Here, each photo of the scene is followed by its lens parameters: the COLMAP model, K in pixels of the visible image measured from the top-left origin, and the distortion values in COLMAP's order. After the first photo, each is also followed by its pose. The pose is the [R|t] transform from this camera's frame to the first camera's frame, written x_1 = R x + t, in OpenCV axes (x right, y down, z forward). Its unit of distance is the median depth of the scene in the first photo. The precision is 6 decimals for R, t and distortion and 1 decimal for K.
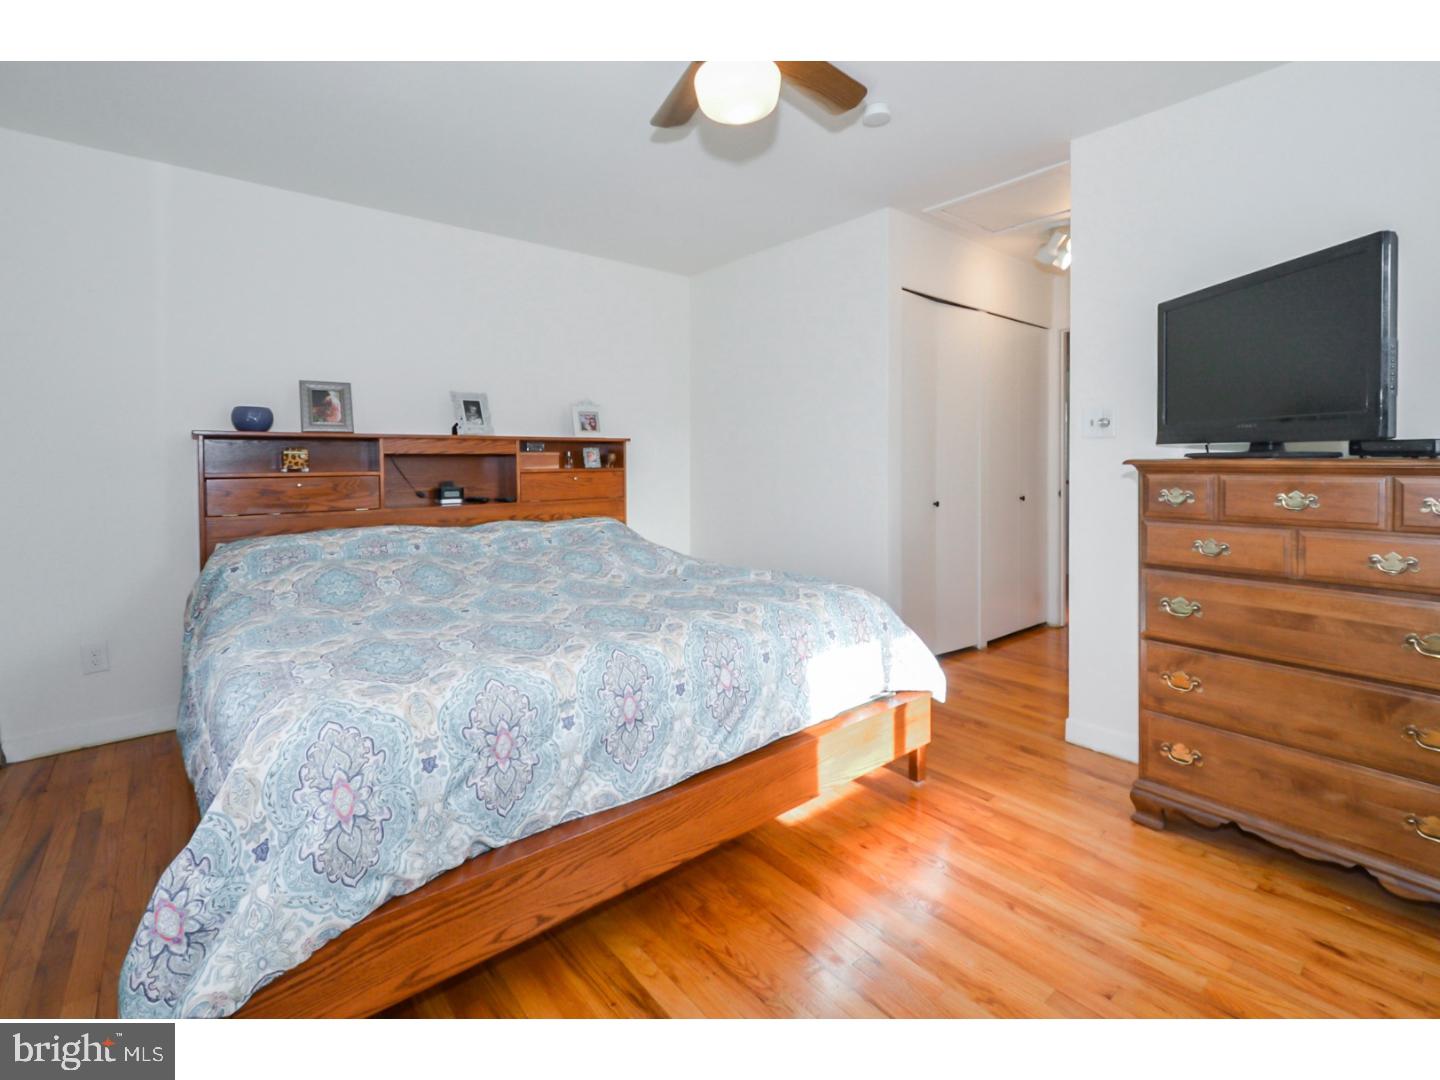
lens RADIAL K [[640.4, 0, 719.3], [0, 640.4, 508.9], [0, 0, 1]] dist [-0.001067, -0.000224]
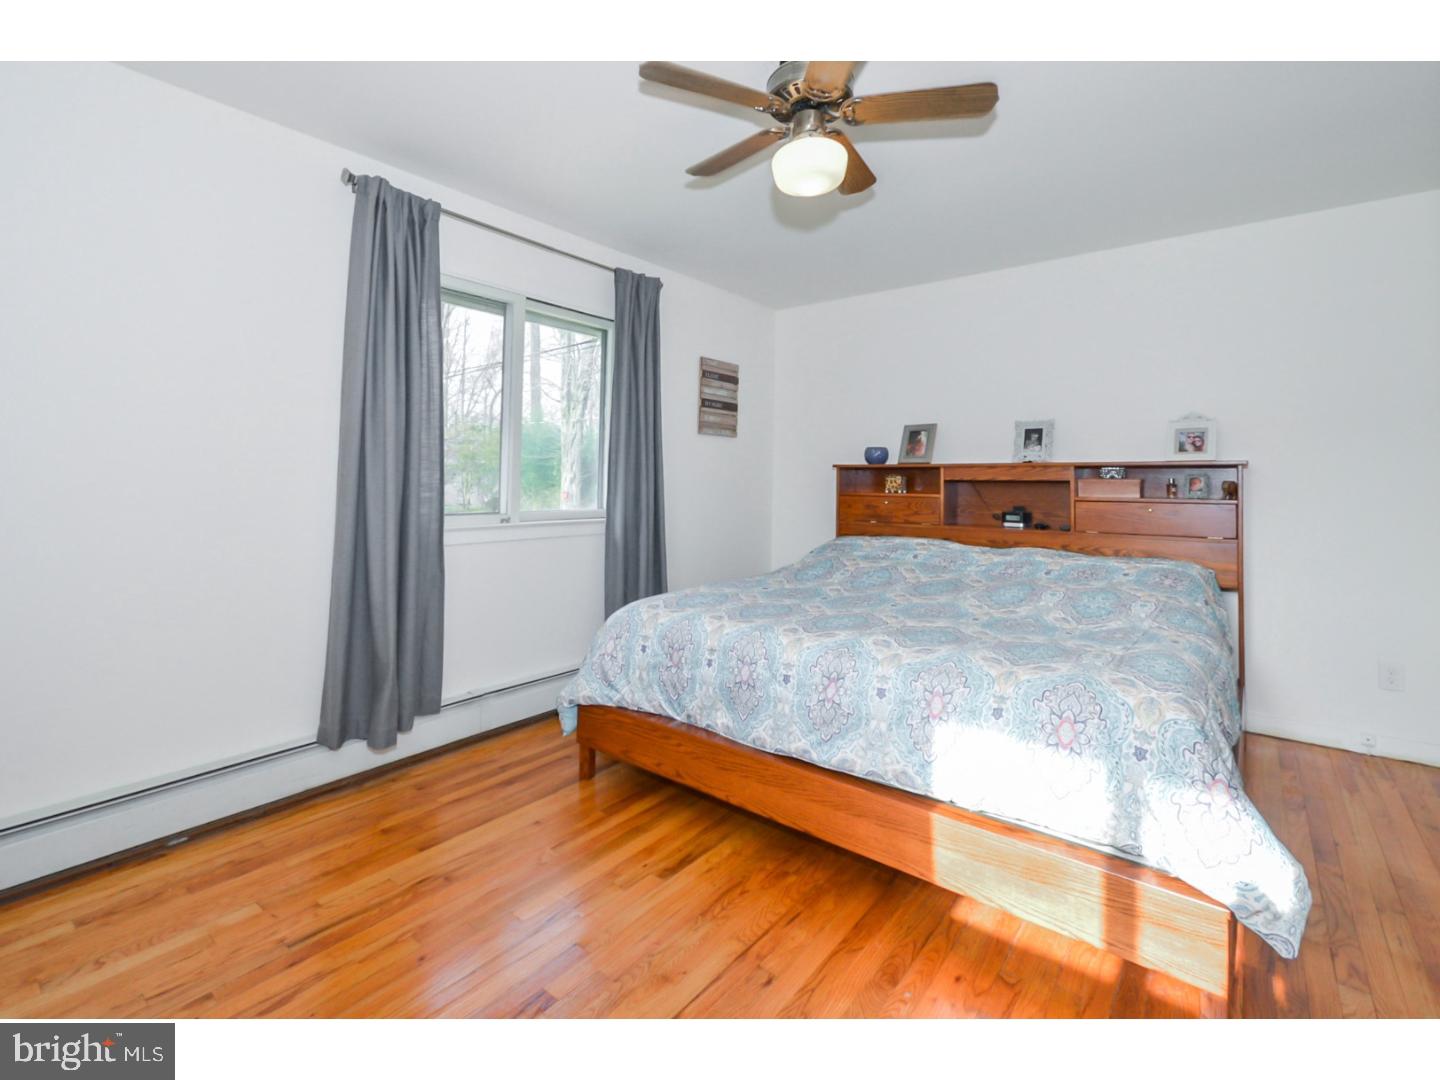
lens RADIAL K [[665.1, 0, 737.7], [0, 665.1, 533.2], [0, 0, 1]] dist [-0.002508, -0.001250]
pose [[0.221625, 0.082466, -0.971639, 0.638327], [-0.085456, 0.994227, 0.064891, -0.035588], [0.971380, 0.068650, 0.227393, 0.354742]]
